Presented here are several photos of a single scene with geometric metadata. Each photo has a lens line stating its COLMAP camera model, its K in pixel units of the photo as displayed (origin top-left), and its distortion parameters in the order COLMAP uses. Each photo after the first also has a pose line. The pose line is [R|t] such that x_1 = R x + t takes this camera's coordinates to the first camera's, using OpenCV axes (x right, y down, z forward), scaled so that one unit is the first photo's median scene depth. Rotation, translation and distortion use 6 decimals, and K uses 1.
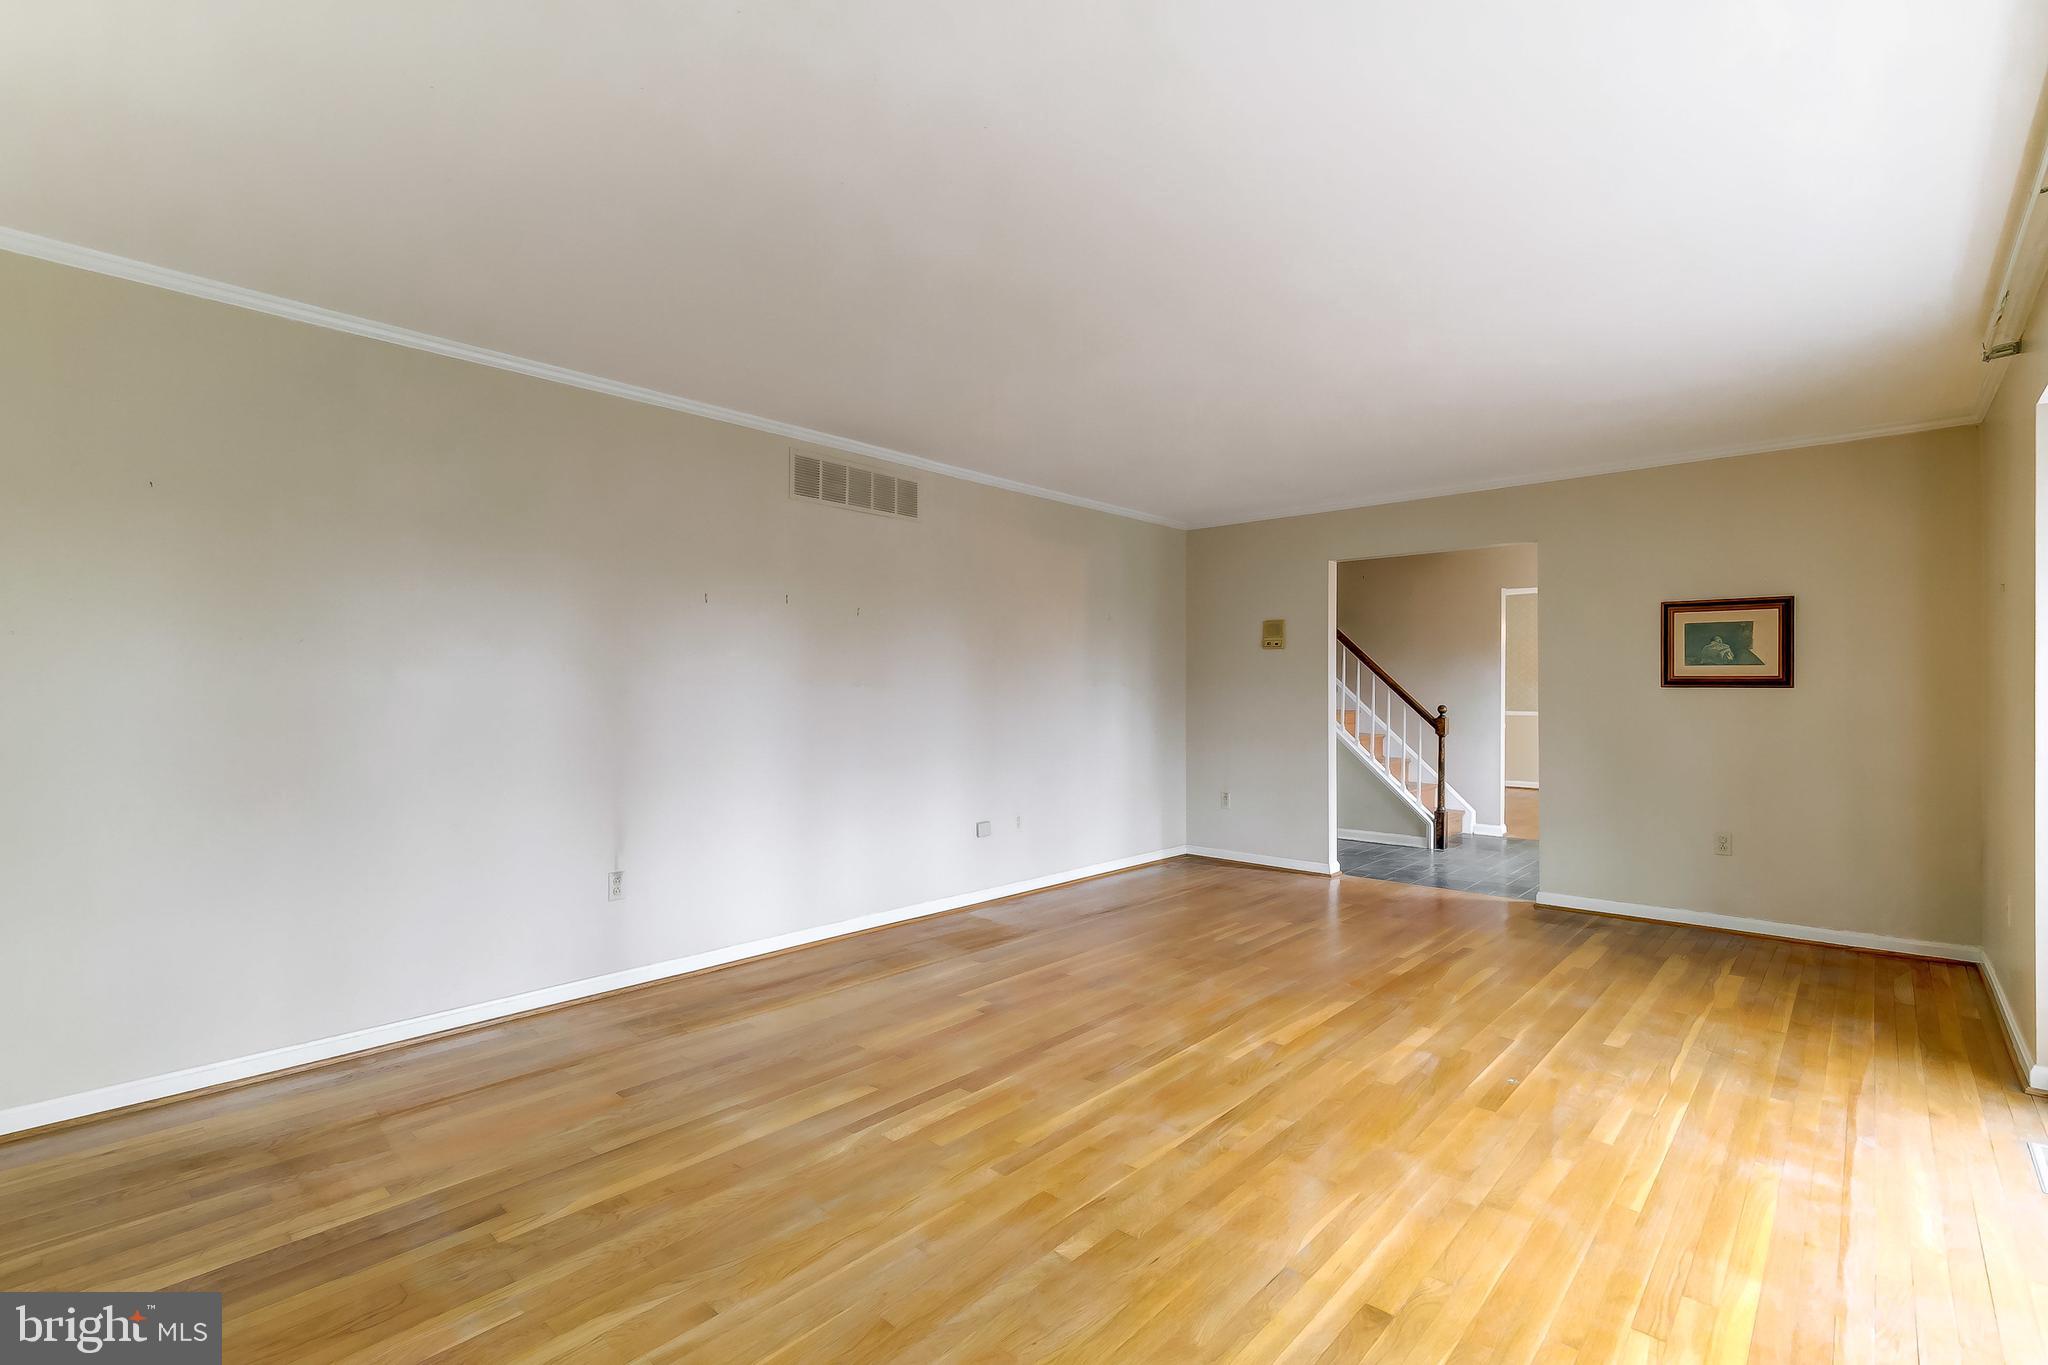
lens RADIAL K [[936.4, 0, 1025.8], [0, 936.4, 684.7], [0, 0, 1]] dist [0.008928, -0.000643]
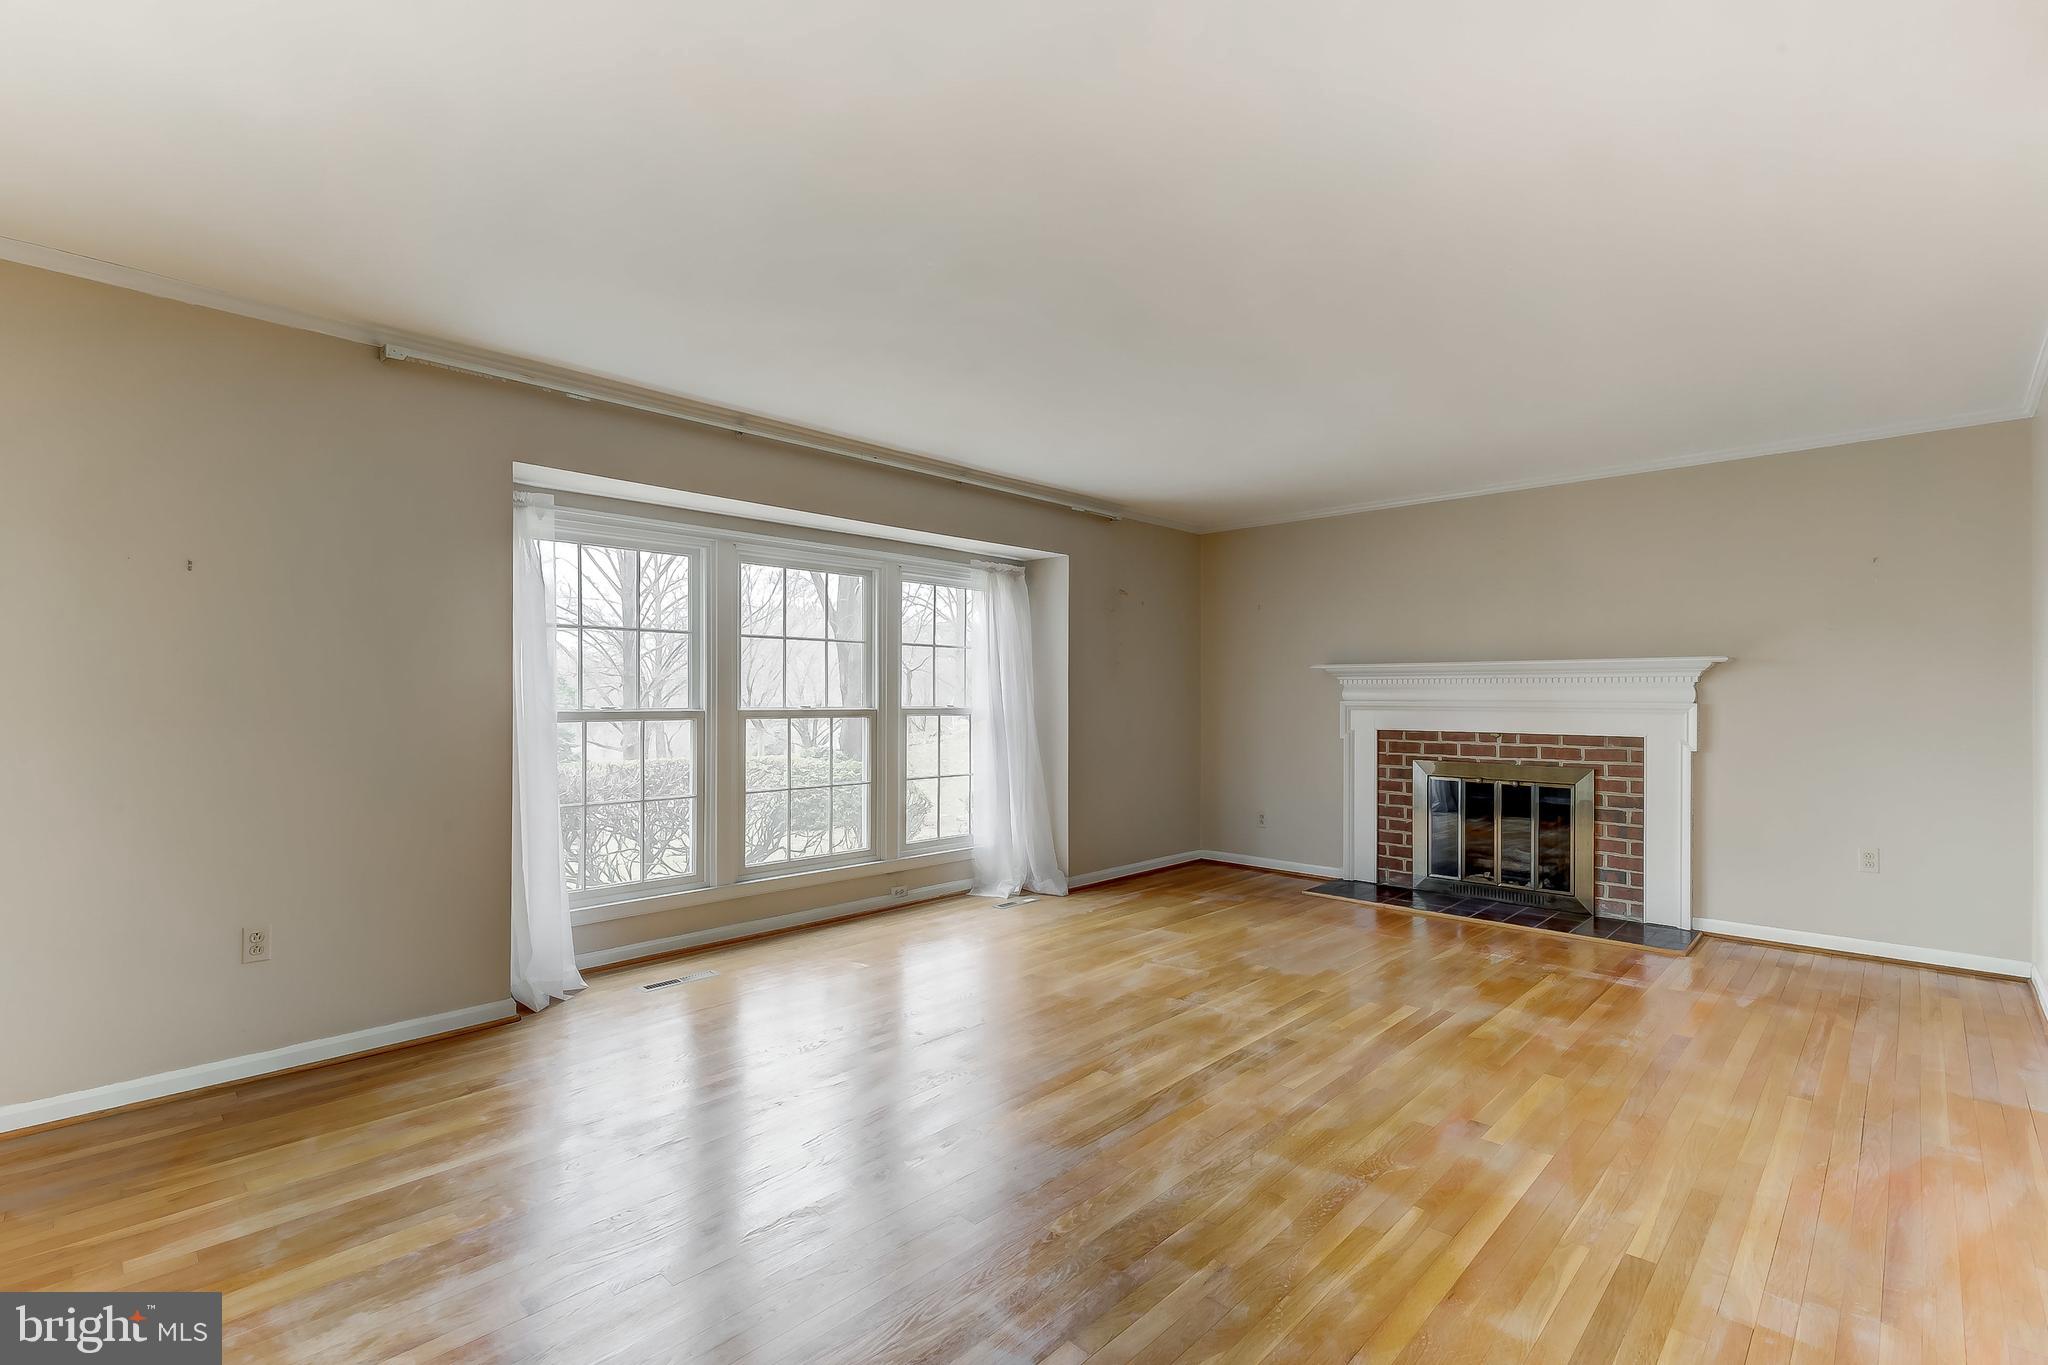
lens RADIAL K [[936.4, 0, 1020.7], [0, 936.4, 690.1], [0, 0, 1]] dist [0.008928, -0.000643]
pose [[-0.999856, -0.007670, 0.015133, 0.353837], [-0.007784, 0.999942, -0.007484, 0.013547], [-0.015075, -0.007601, -0.999857, 2.002465]]
